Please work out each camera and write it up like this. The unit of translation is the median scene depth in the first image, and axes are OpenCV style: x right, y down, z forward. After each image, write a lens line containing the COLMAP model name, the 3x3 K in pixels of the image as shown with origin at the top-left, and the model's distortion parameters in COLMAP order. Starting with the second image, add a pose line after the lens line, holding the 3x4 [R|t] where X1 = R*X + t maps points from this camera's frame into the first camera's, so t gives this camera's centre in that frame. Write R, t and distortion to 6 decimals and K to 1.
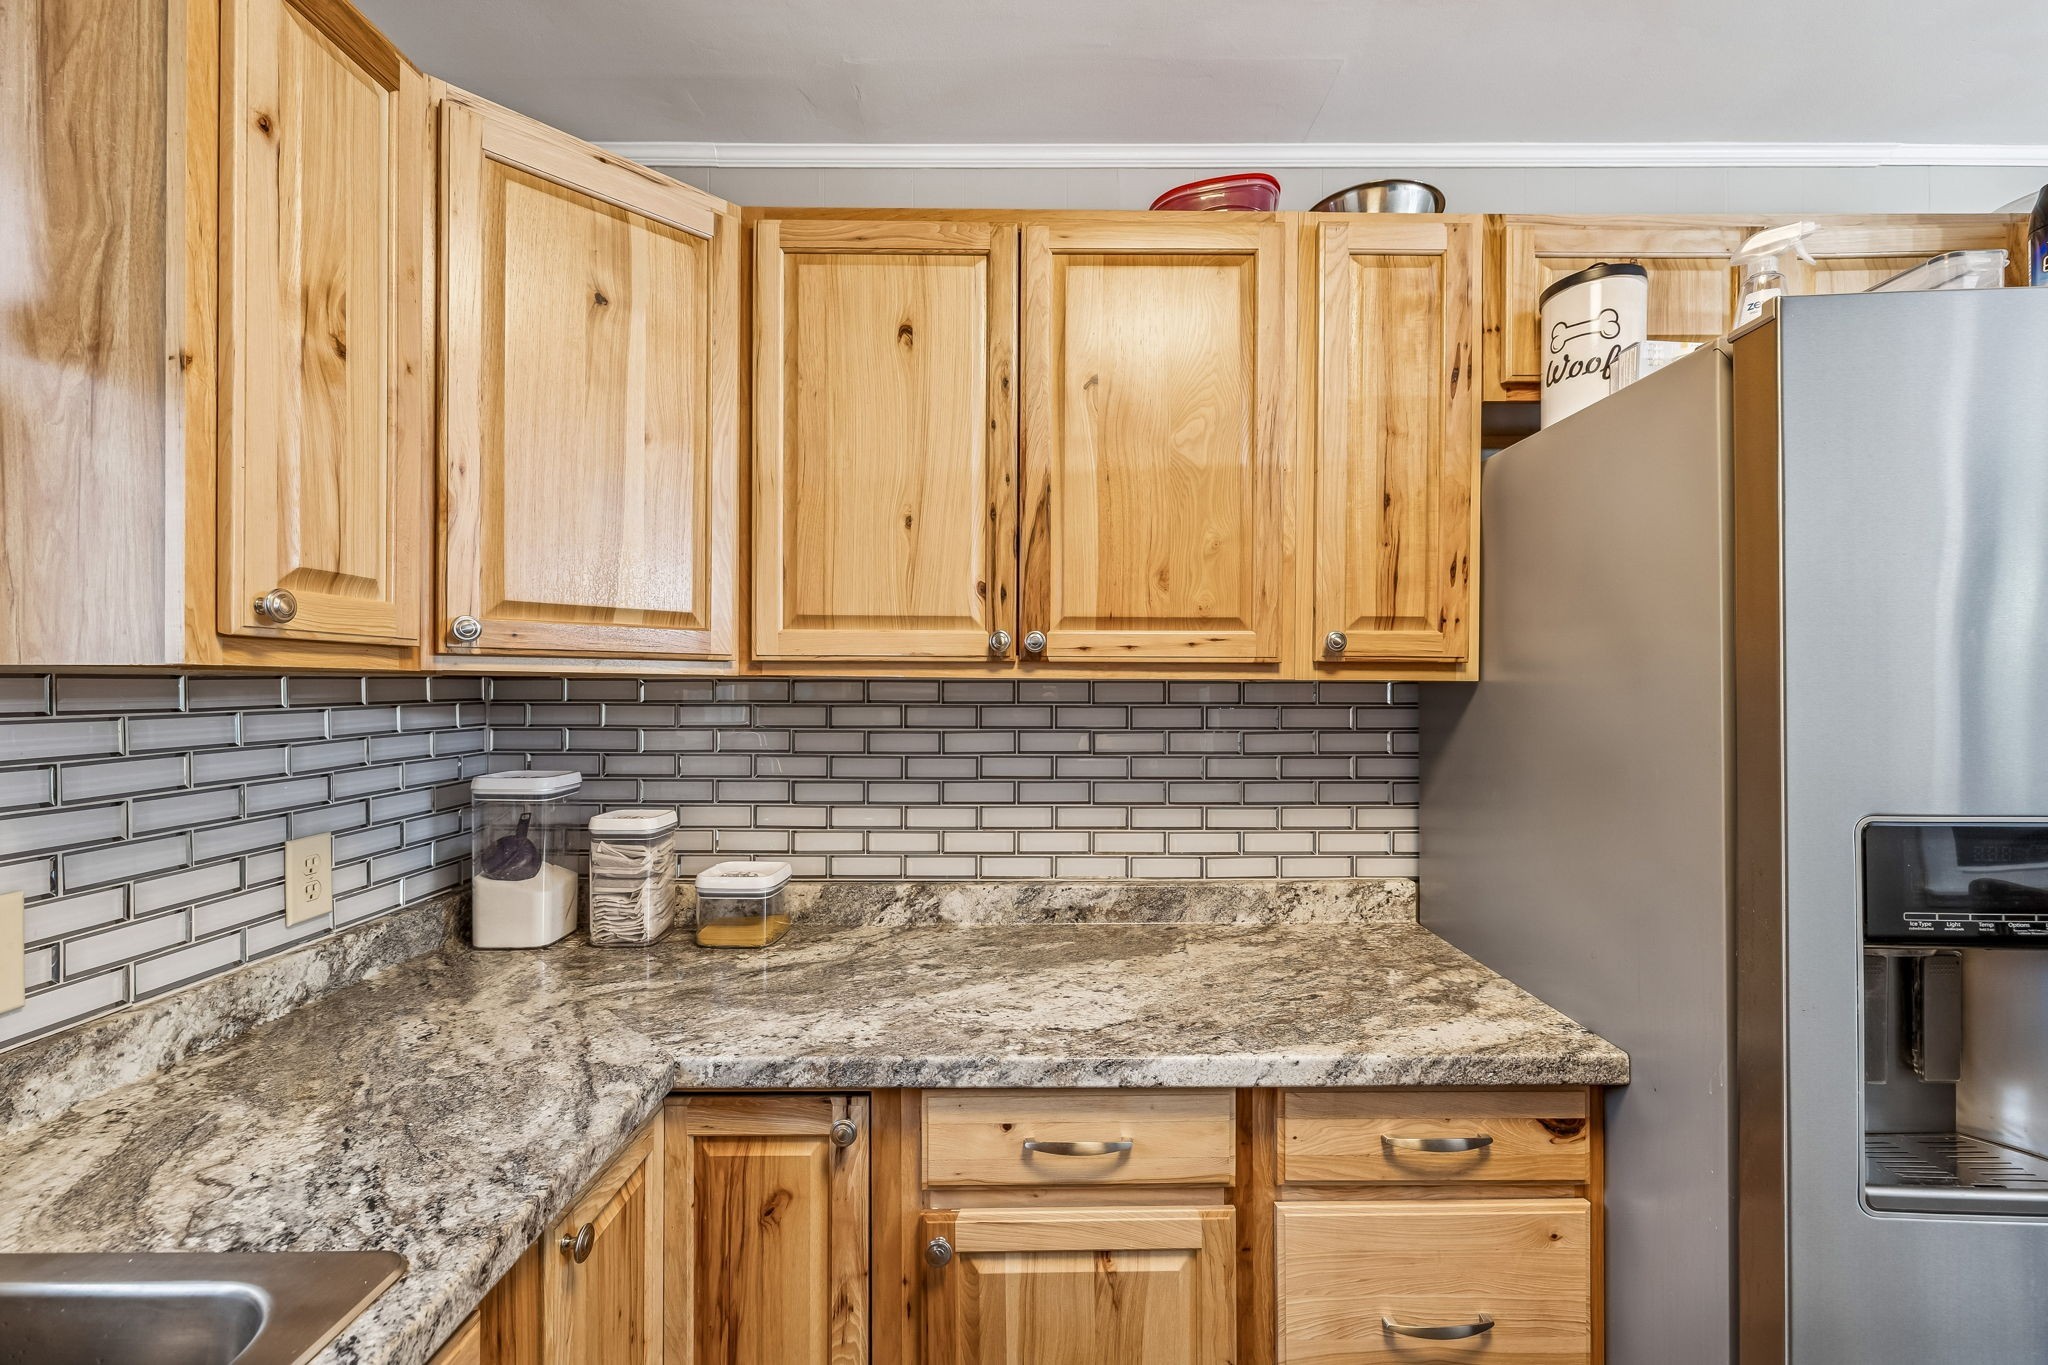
lens RADIAL K [[876.5, 0, 1029.5], [0, 876.5, 684.1], [0, 0, 1]] dist [0.000038, 0.000241]
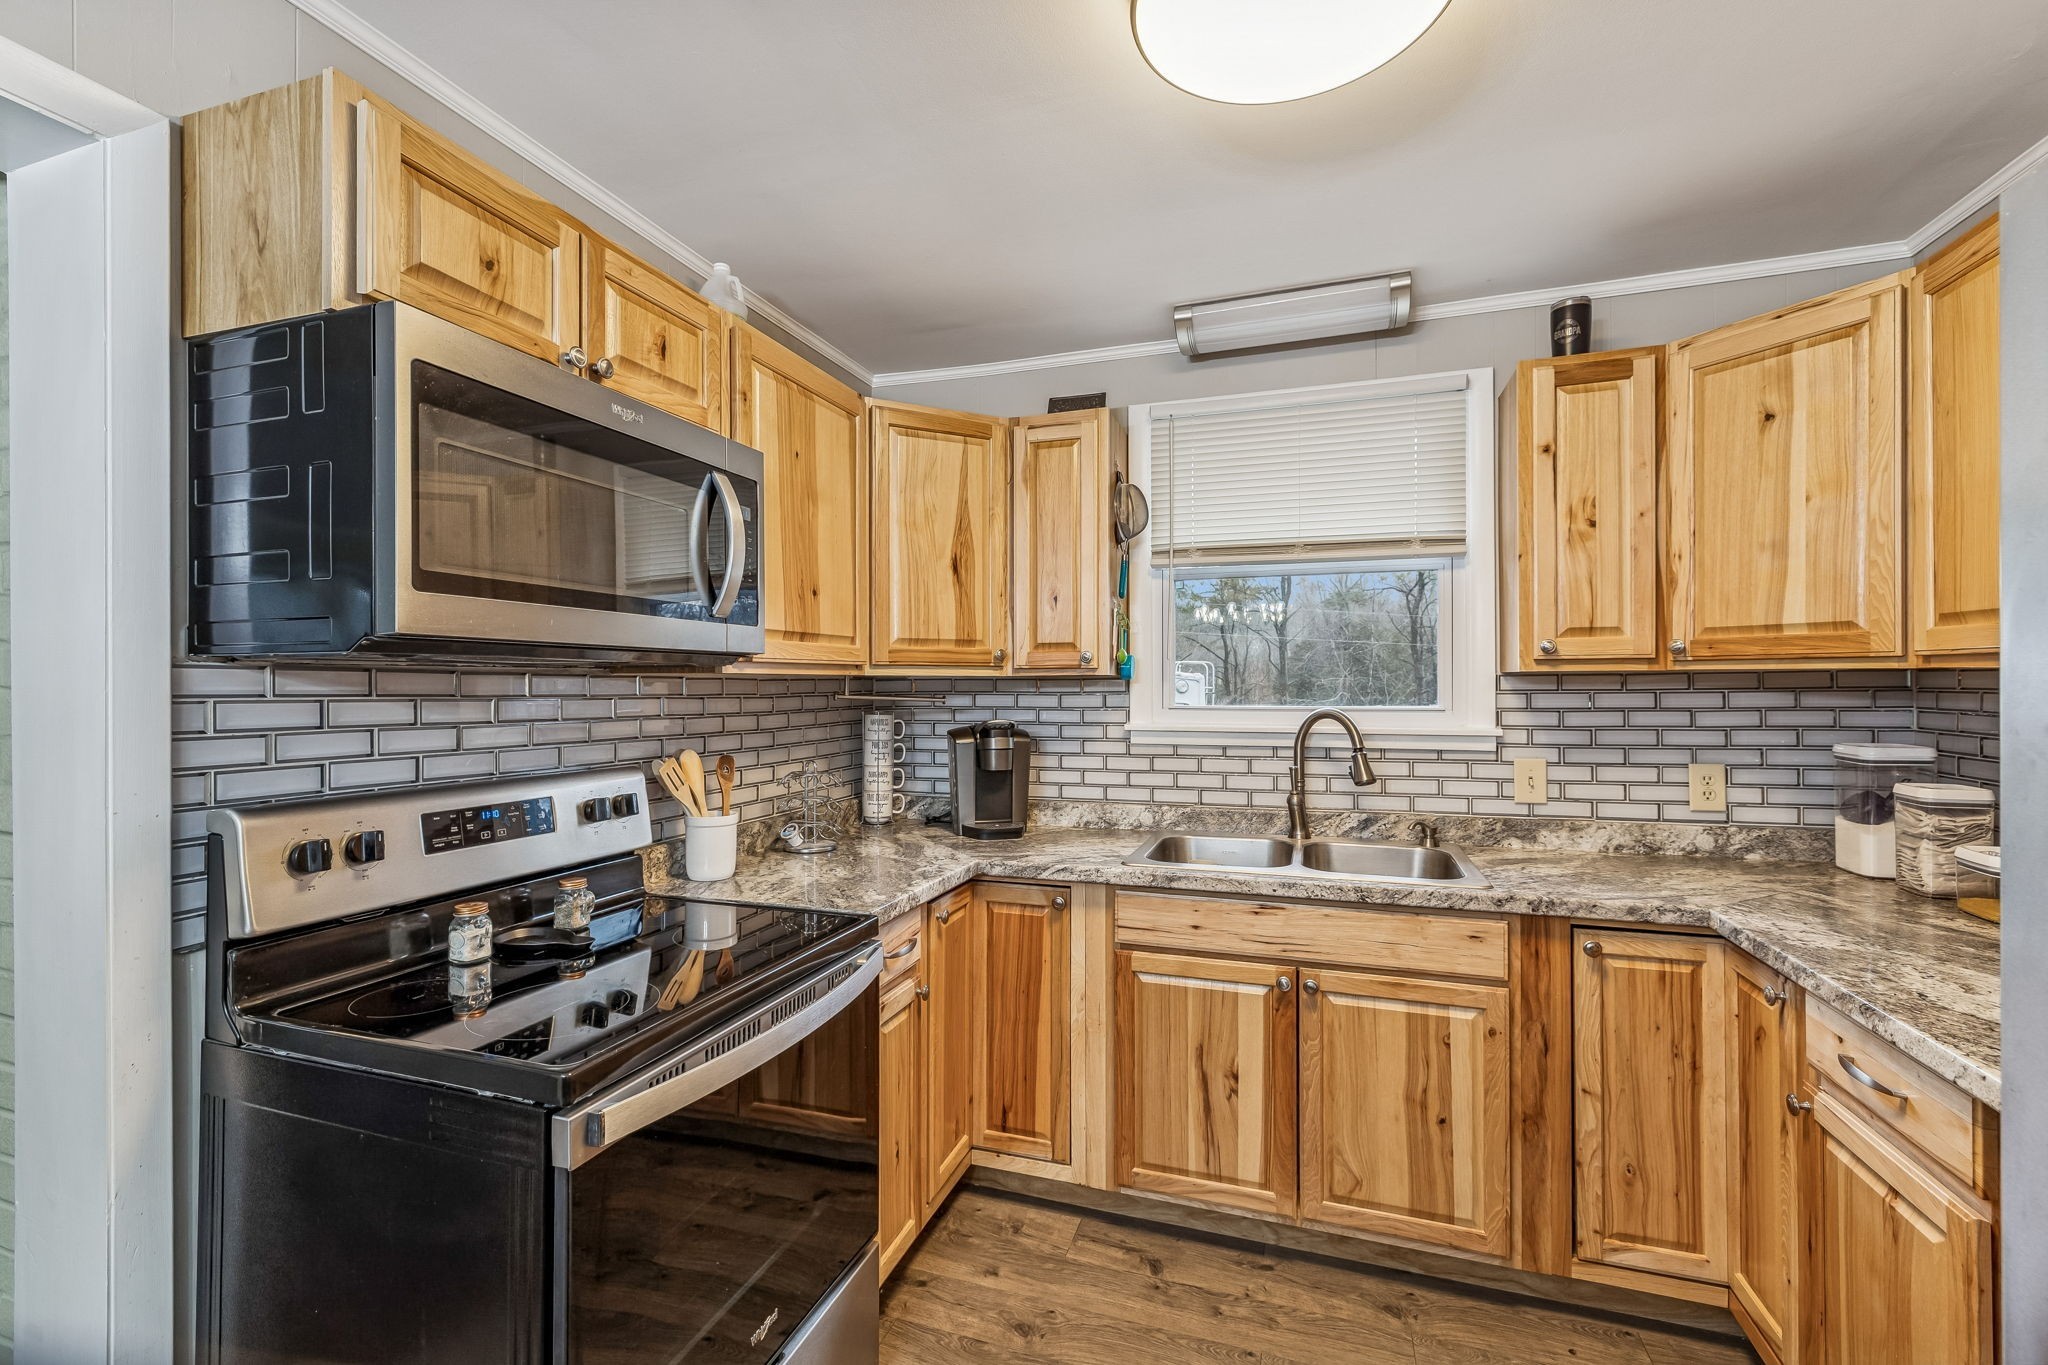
lens RADIAL K [[873.7, 0, 1015.3], [0, 873.7, 694.0], [0, 0, 1]] dist [0.000219, 0.000164]
pose [[-0.335881, 0.015112, -0.941783, 1.331547], [0.009175, 0.999876, 0.012772, -0.001185], [0.941860, -0.004351, -0.335978, 0.293428]]
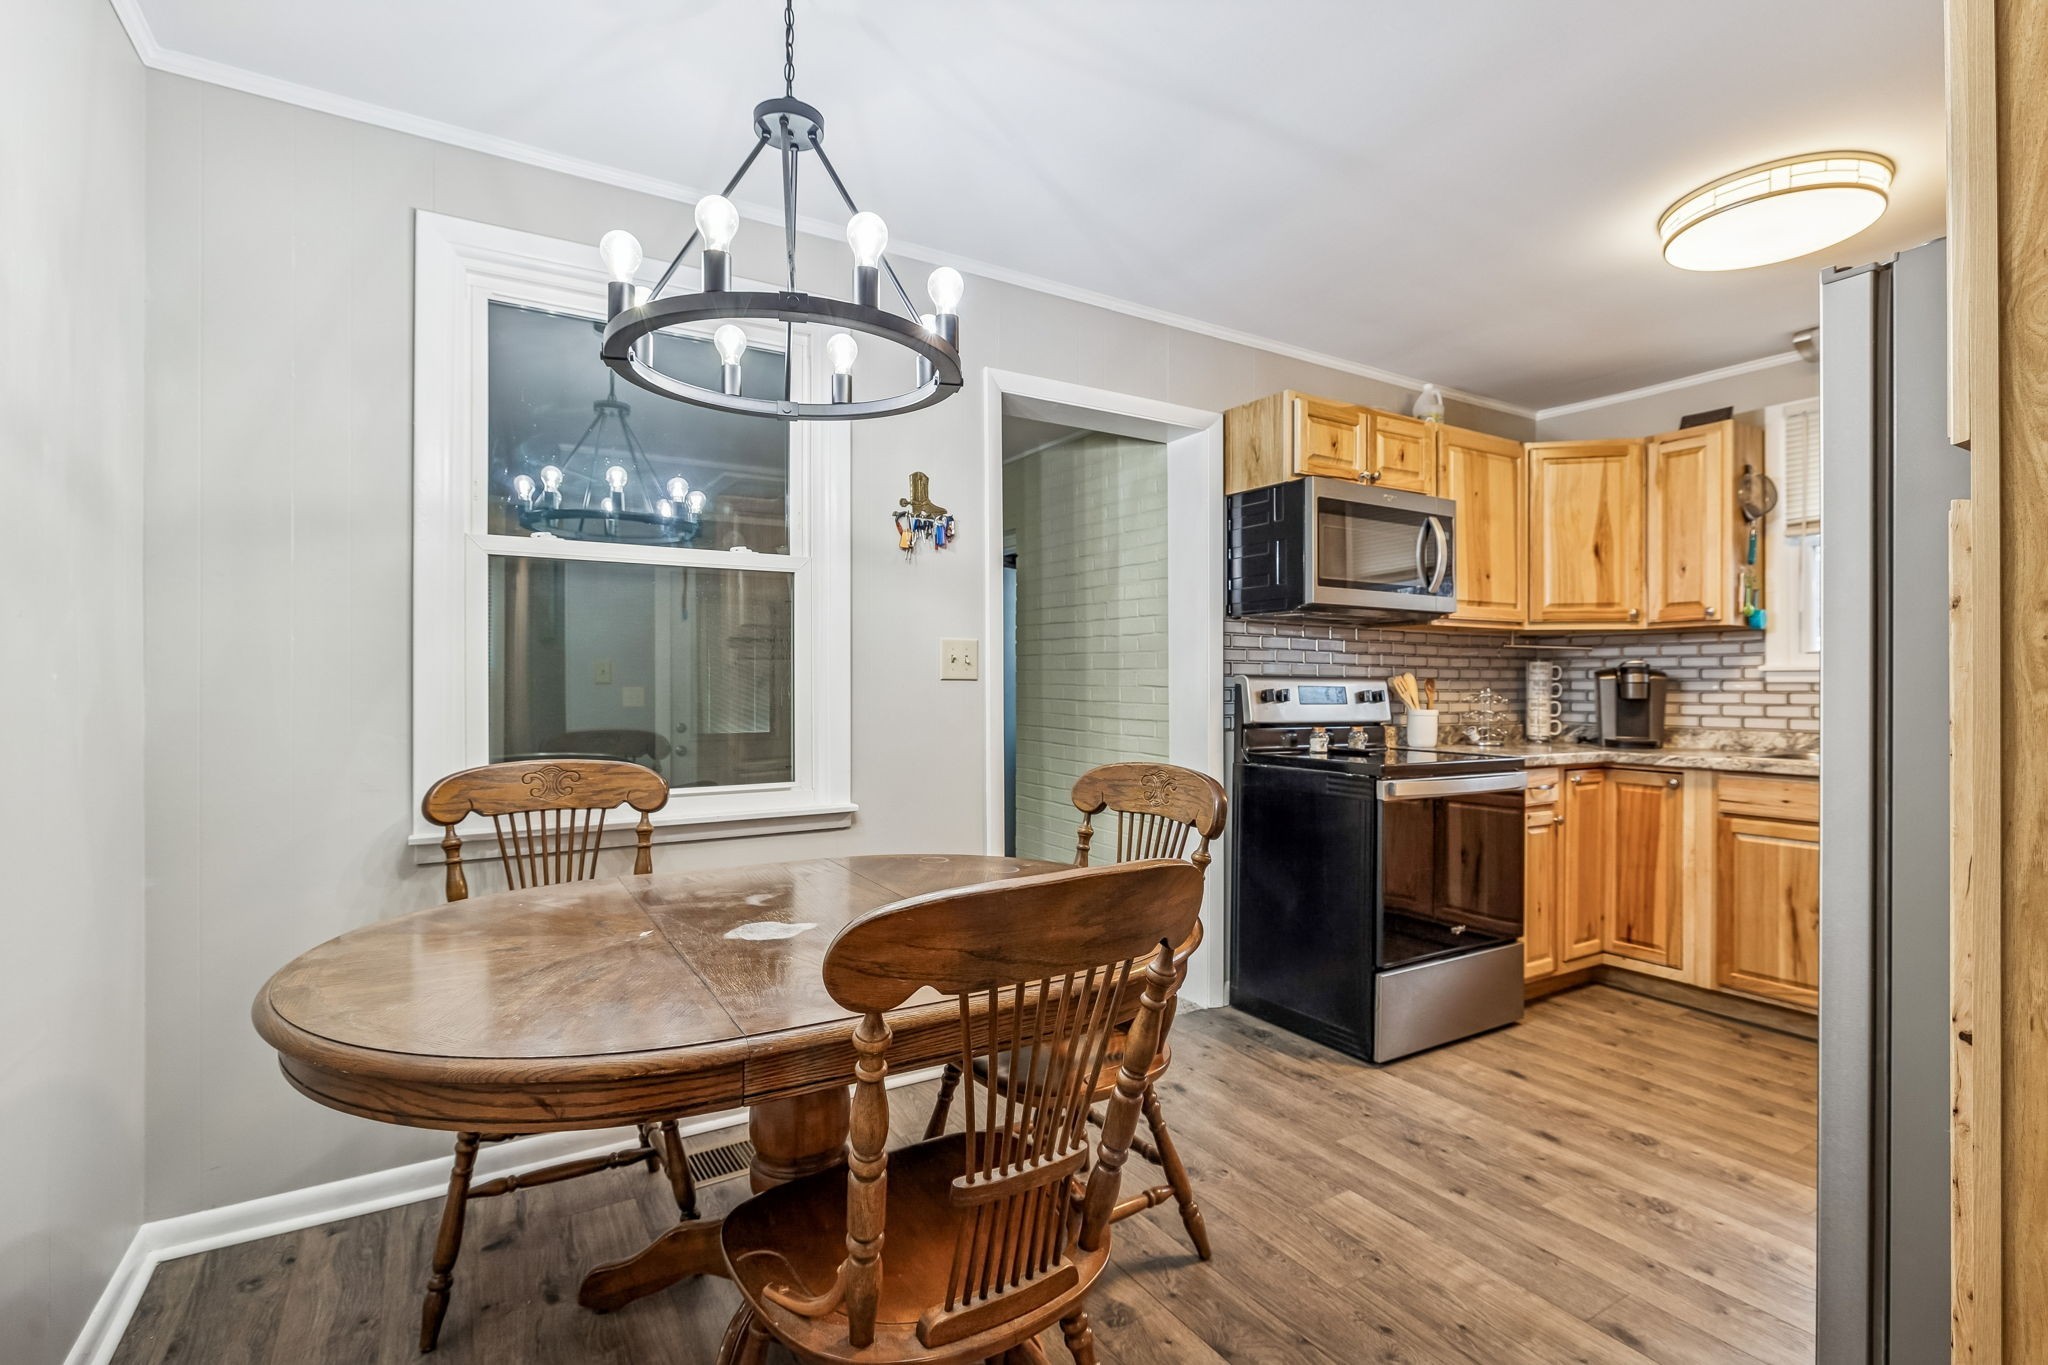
lens RADIAL K [[943.8, 0, 1038.4], [0, 943.8, 675.7], [0, 0, 1]] dist [-0.002477, 0.000209]
pose [[-0.852841, -0.001428, -0.522168, 2.609130], [0.004547, 0.999938, -0.010160, 0.155019], [0.522150, -0.011039, -0.852782, 1.141362]]
